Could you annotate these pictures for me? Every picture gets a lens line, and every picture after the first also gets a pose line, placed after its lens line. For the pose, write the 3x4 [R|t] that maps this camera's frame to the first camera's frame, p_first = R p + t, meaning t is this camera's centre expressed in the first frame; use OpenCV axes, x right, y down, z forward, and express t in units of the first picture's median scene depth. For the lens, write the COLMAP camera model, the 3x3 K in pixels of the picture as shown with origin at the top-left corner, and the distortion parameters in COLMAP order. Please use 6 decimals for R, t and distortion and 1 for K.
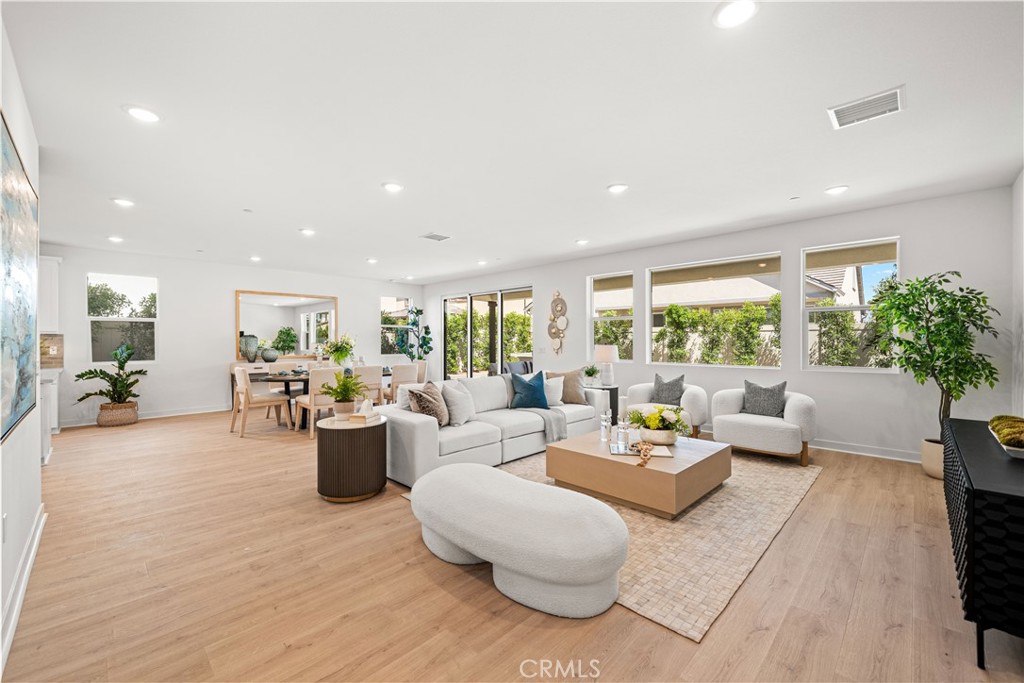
lens RADIAL K [[419.3, 0, 505.5], [0, 419.3, 342.1], [0, 0, 1]] dist [0.000989, 0.000168]
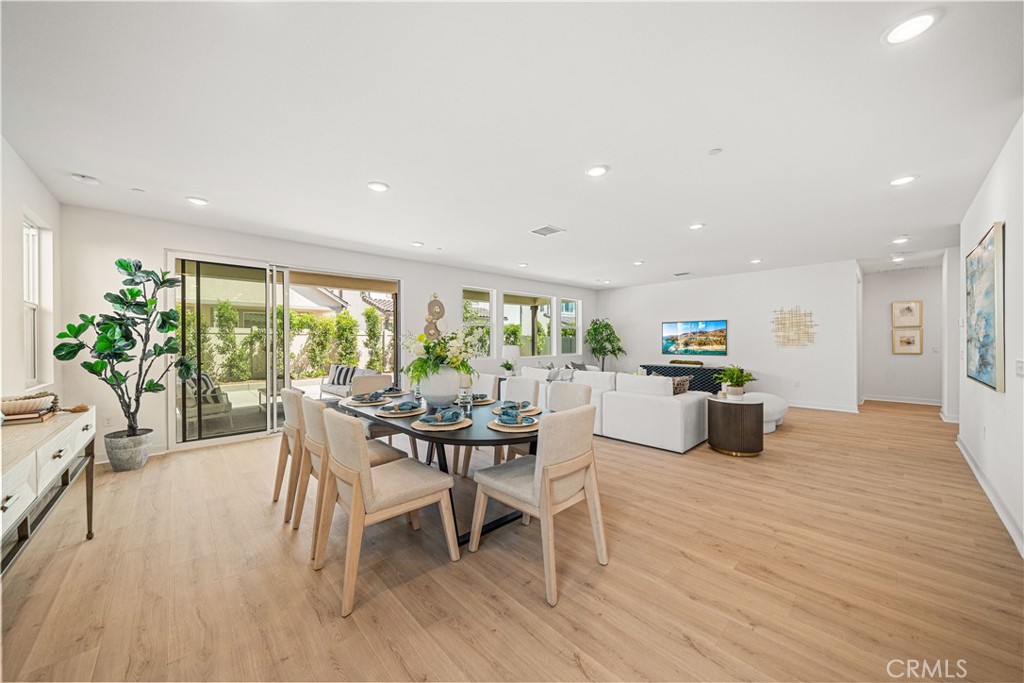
lens RADIAL K [[358.3, 0, 512.0], [0, 358.3, 341.5], [0, 0, 1]] dist [-0.011850, 0.000041]
pose [[0.027417, 0.001924, 0.999622, -0.877455], [0.008559, 0.999961, -0.002159, -0.002356], [-0.999587, 0.008615, 0.027399, 0.957167]]
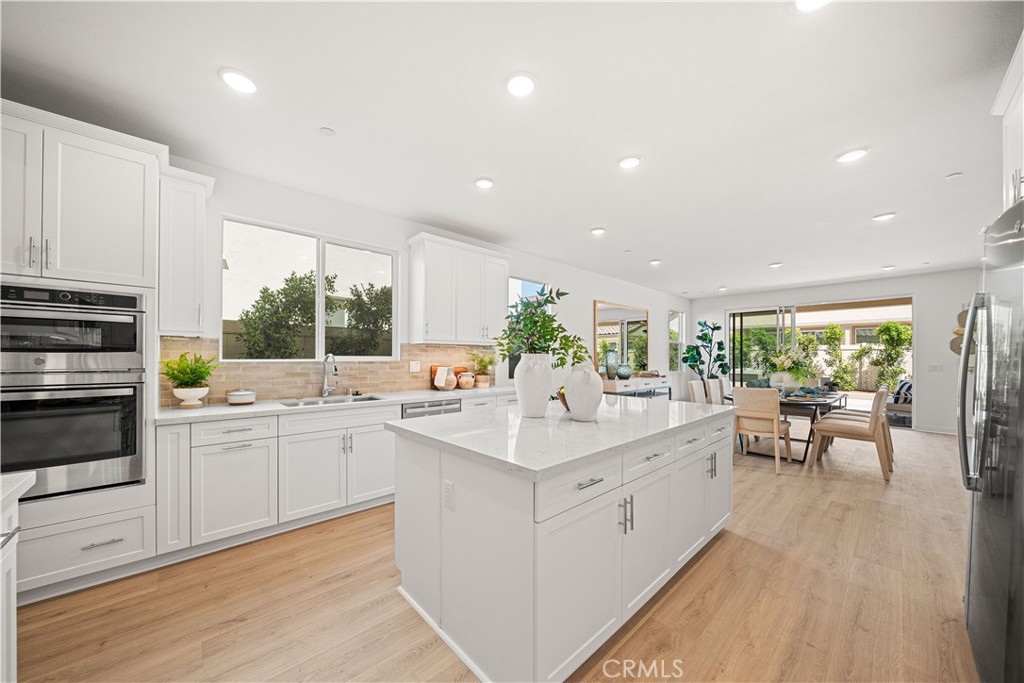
lens RADIAL K [[359.9, 0, 513.9], [0, 359.9, 358.1], [0, 0, 1]] dist [0.000362, 0.000010]
pose [[0.999353, 0.004635, -0.035652, -0.980288], [-0.004748, 0.999984, -0.003071, 0.006518], [0.035638, 0.003238, 0.999360, 0.252764]]
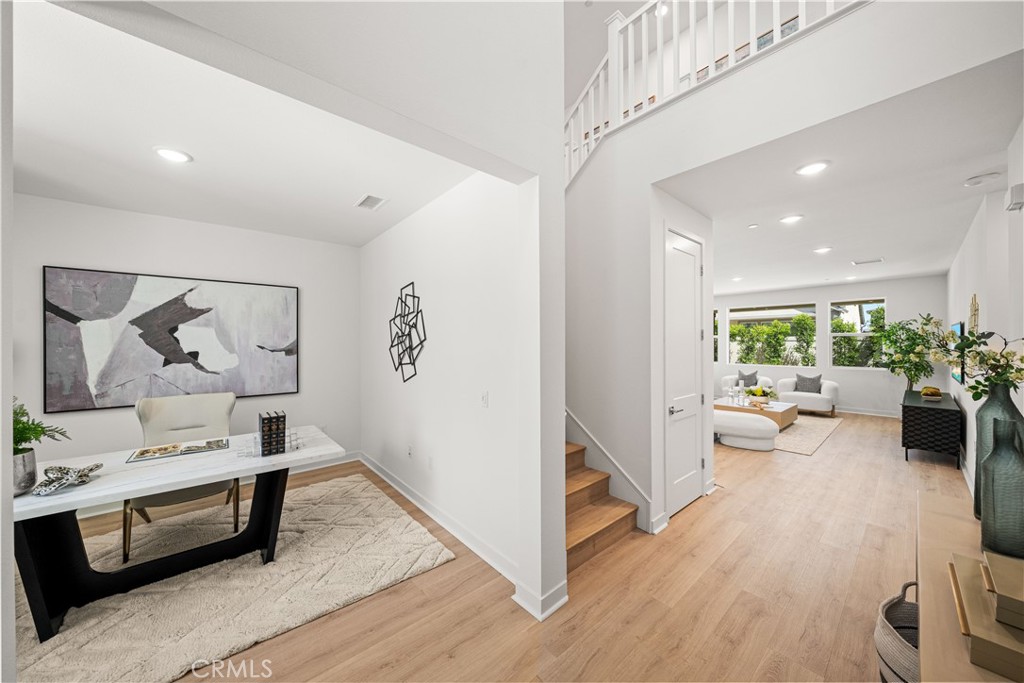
lens RADIAL K [[359.3, 0, 506.8], [0, 359.3, 345.5], [0, 0, 1]] dist [0.000879, -0.000045]
pose [[0.997338, -0.000694, -0.072920, -0.450507], [0.000897, 0.999996, 0.002748, -0.030138], [0.072918, -0.002807, 0.997334, -0.515049]]
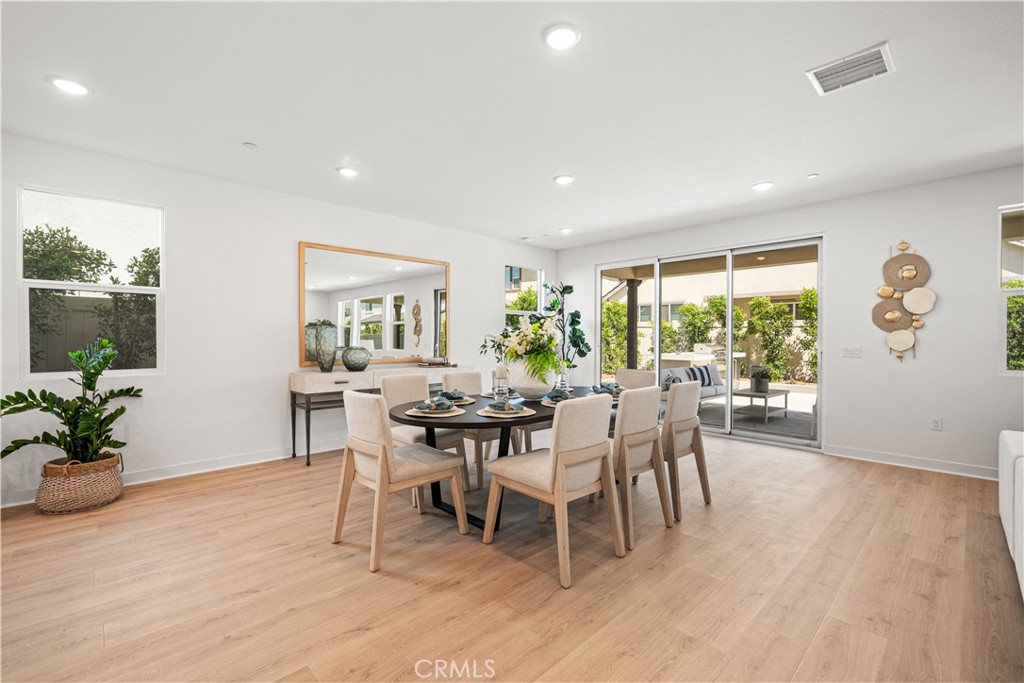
lens RADIAL K [[448.4, 0, 509.0], [0, 448.4, 340.9], [0, 0, 1]] dist [0.002240, -0.000177]
pose [[0.999709, 0.005087, -0.023569, -0.432243], [-0.005045, 0.999986, 0.001861, 0.006976], [0.023578, -0.001742, 0.999720, 0.508079]]
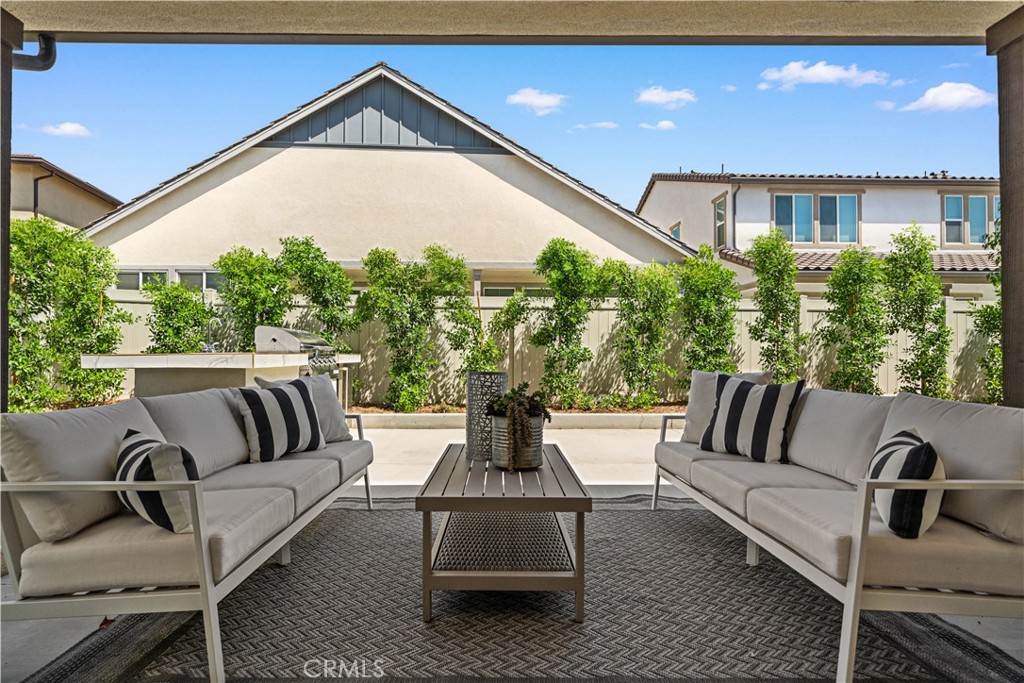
lens RADIAL K [[539.6, 0, 493.9], [0, 539.6, 343.2], [0, 0, 1]] dist [0.000235, 0.000162]
pose [[0.699236, 0.022435, 0.714539, -0.082390], [-0.001980, 0.999564, -0.029447, 0.063642], [-0.714889, 0.019175, 0.698975, 1.440048]]
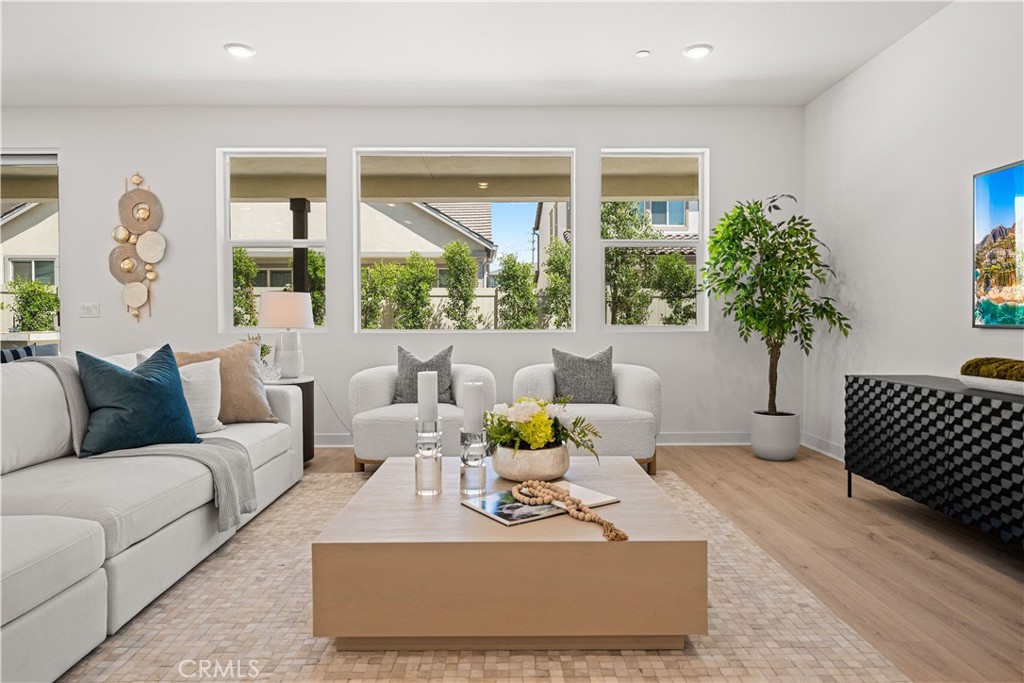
lens RADIAL K [[628.1, 0, 512.0], [0, 628.1, 341.5], [0, 0, 1]] dist [0.004908, 0.001294]
pose [[0.701799, -0.021688, 0.712044, -0.084084], [0.004319, 0.999648, 0.026191, 0.043888], [-0.712361, -0.015306, 0.701646, 0.321007]]
